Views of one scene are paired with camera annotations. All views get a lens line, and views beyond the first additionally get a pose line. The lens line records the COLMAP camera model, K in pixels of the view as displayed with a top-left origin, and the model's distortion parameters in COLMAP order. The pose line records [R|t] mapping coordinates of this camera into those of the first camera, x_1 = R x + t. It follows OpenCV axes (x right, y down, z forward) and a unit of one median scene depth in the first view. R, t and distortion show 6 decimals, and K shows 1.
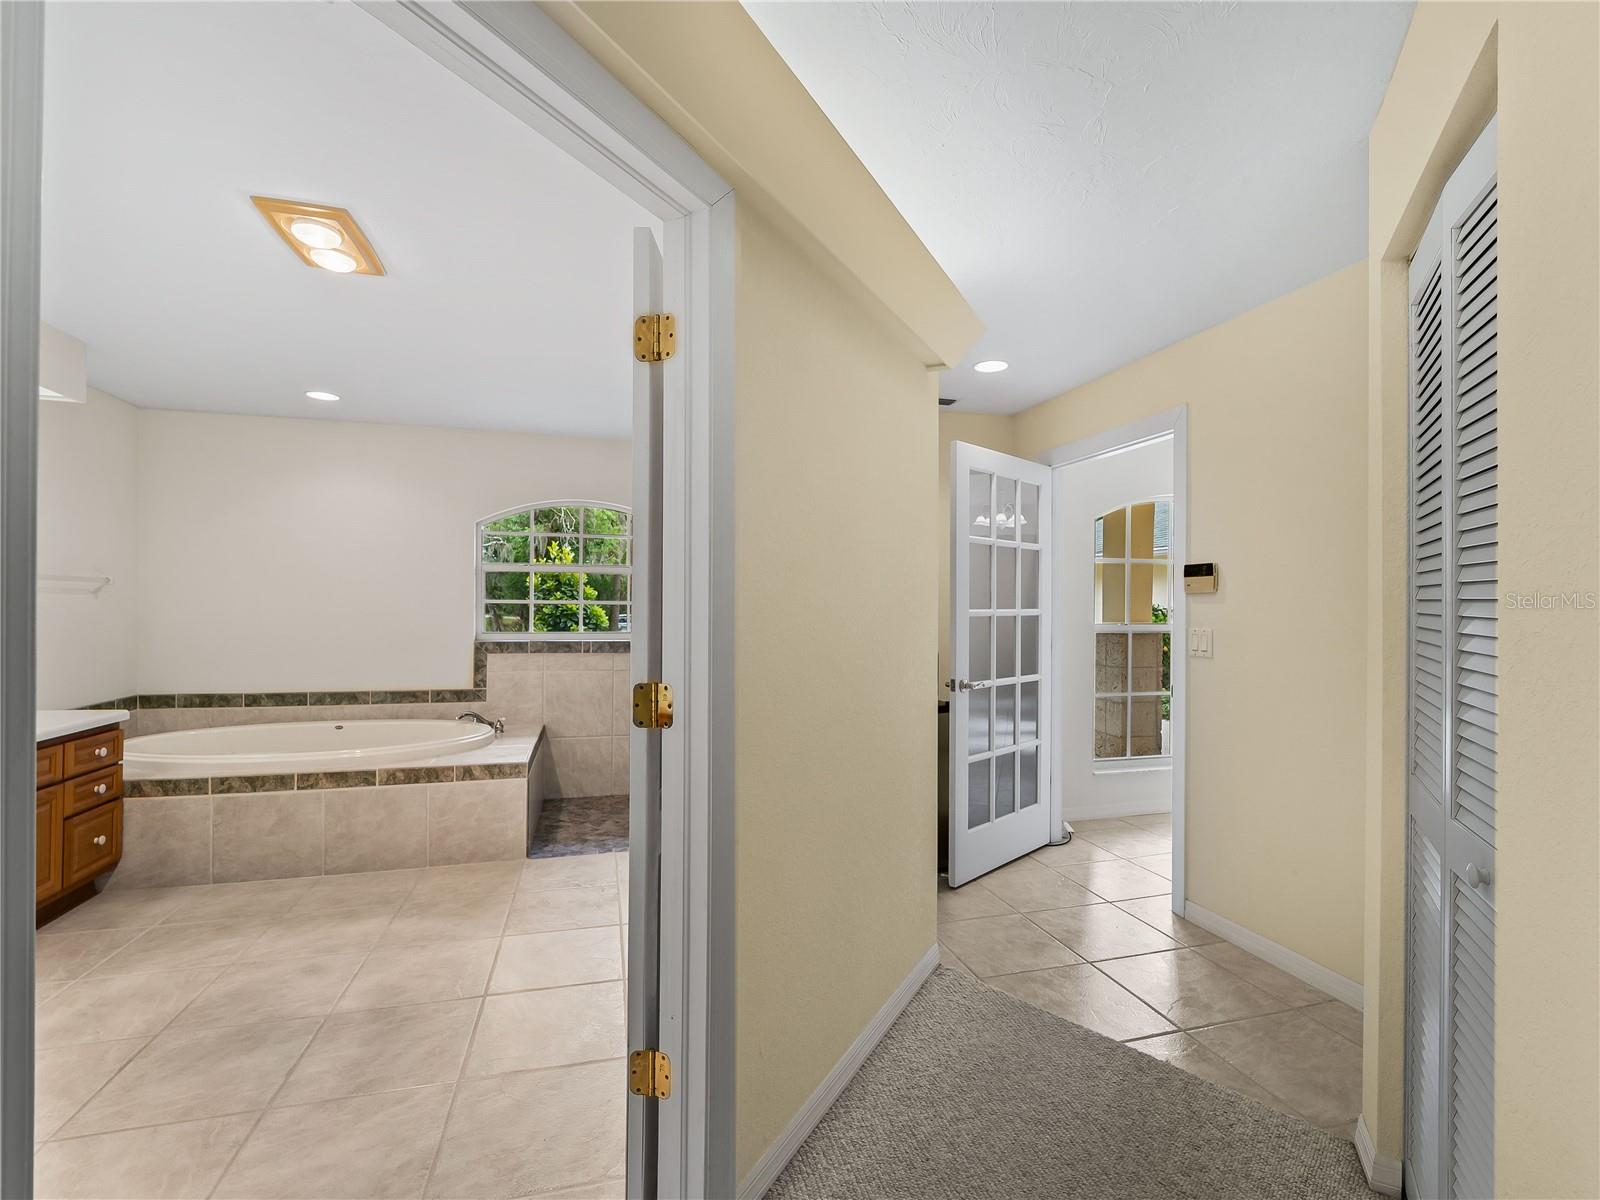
lens RADIAL K [[738.9, 0, 790.3], [0, 738.9, 608.8], [0, 0, 1]] dist [-0.004897, -0.001256]
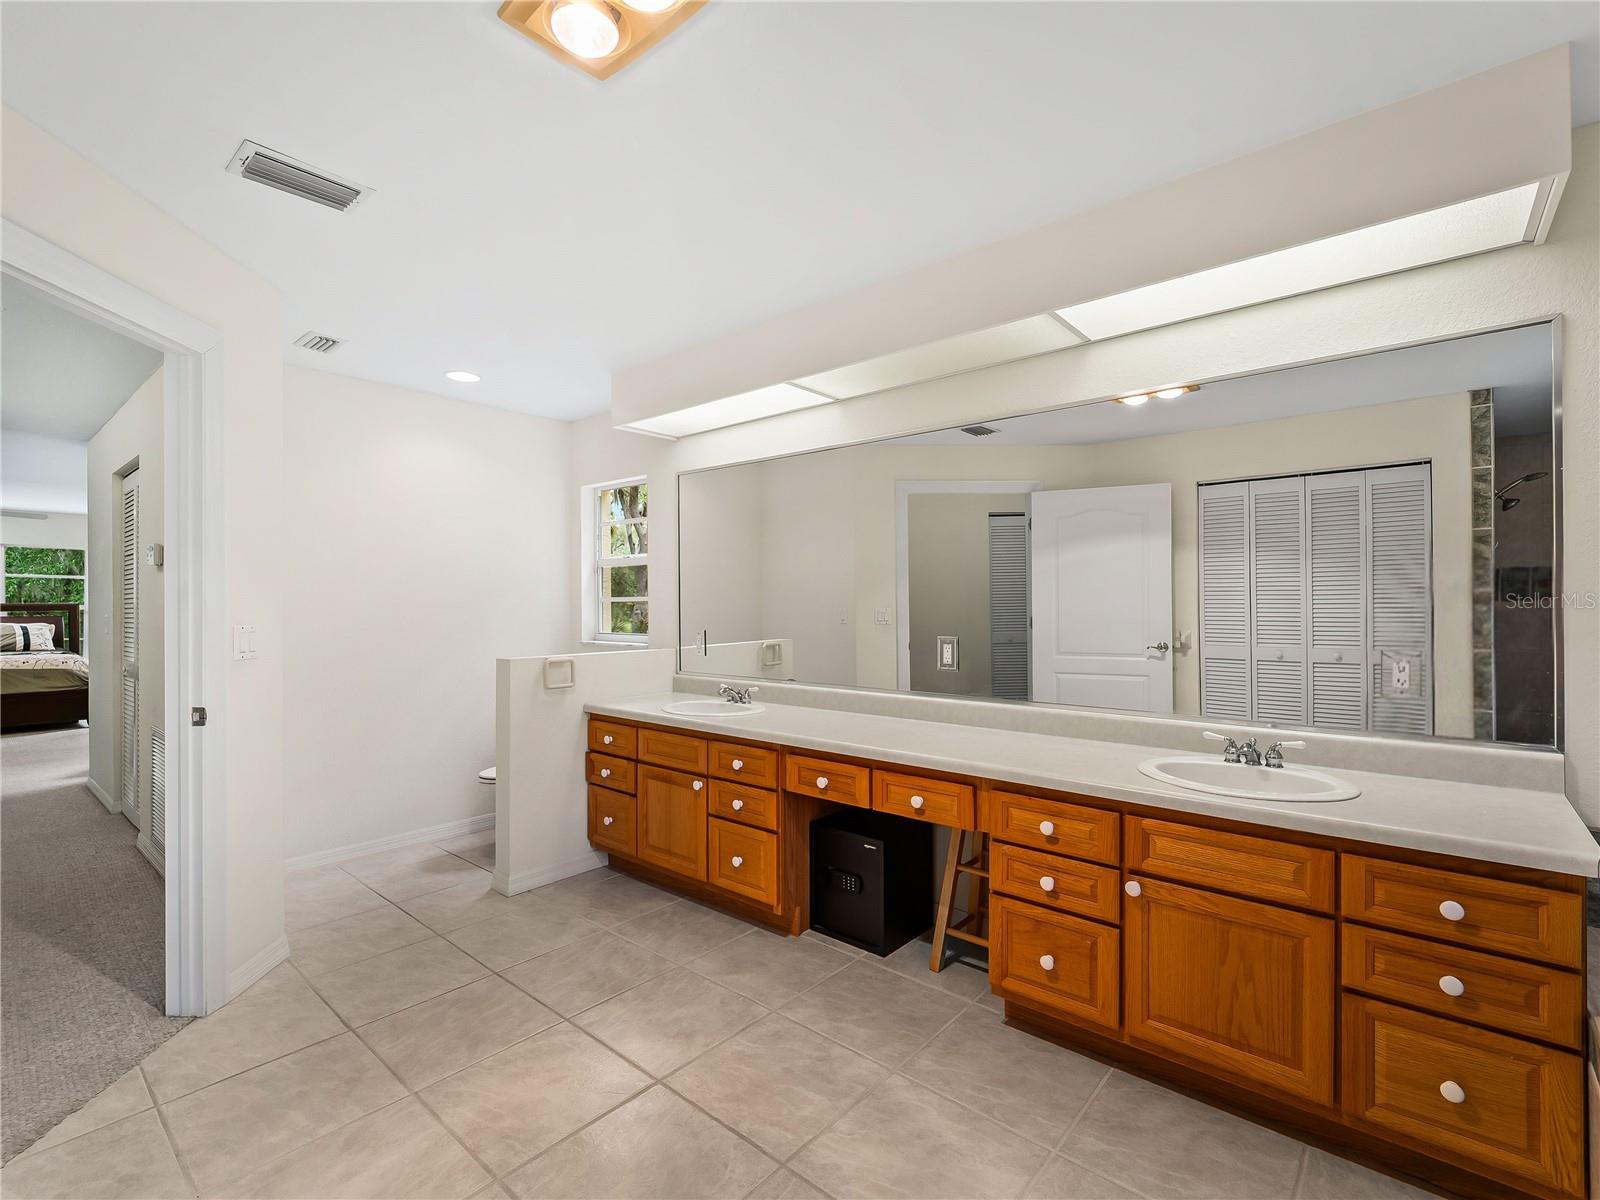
lens RADIAL K [[738.9, 0, 790.3], [0, 738.9, 608.8], [0, 0, 1]] dist [-0.004897, -0.001256]
pose [[-0.829175, -0.004374, -0.558971, -0.282071], [-0.006404, 0.999978, 0.001674, 0.000718], [0.558952, 0.004968, -0.829185, 1.051802]]
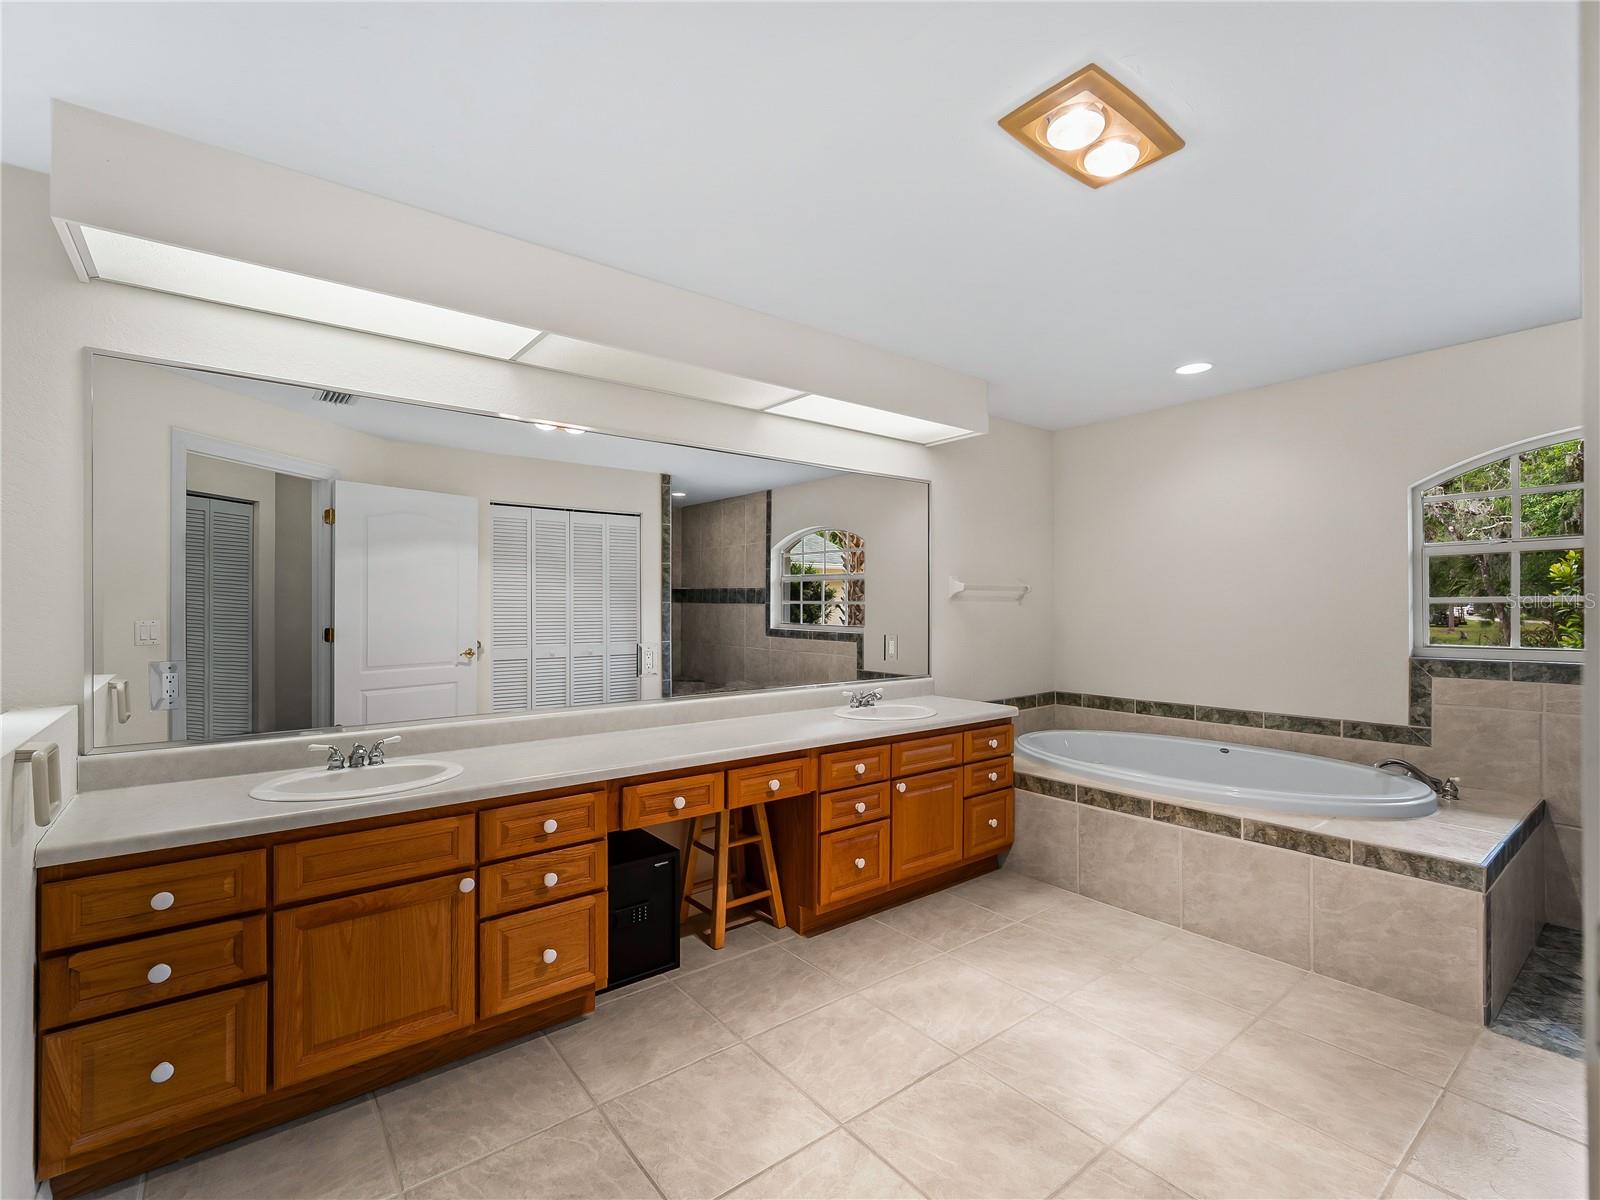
lens RADIAL K [[738.9, 0, 790.3], [0, 738.9, 608.8], [0, 0, 1]] dist [-0.004897, -0.001256]
pose [[0.403685, -0.011317, -0.914828, -0.037823], [0.005897, 0.999935, -0.009767, 0.001557], [0.914879, -0.001452, 0.403725, 0.247506]]
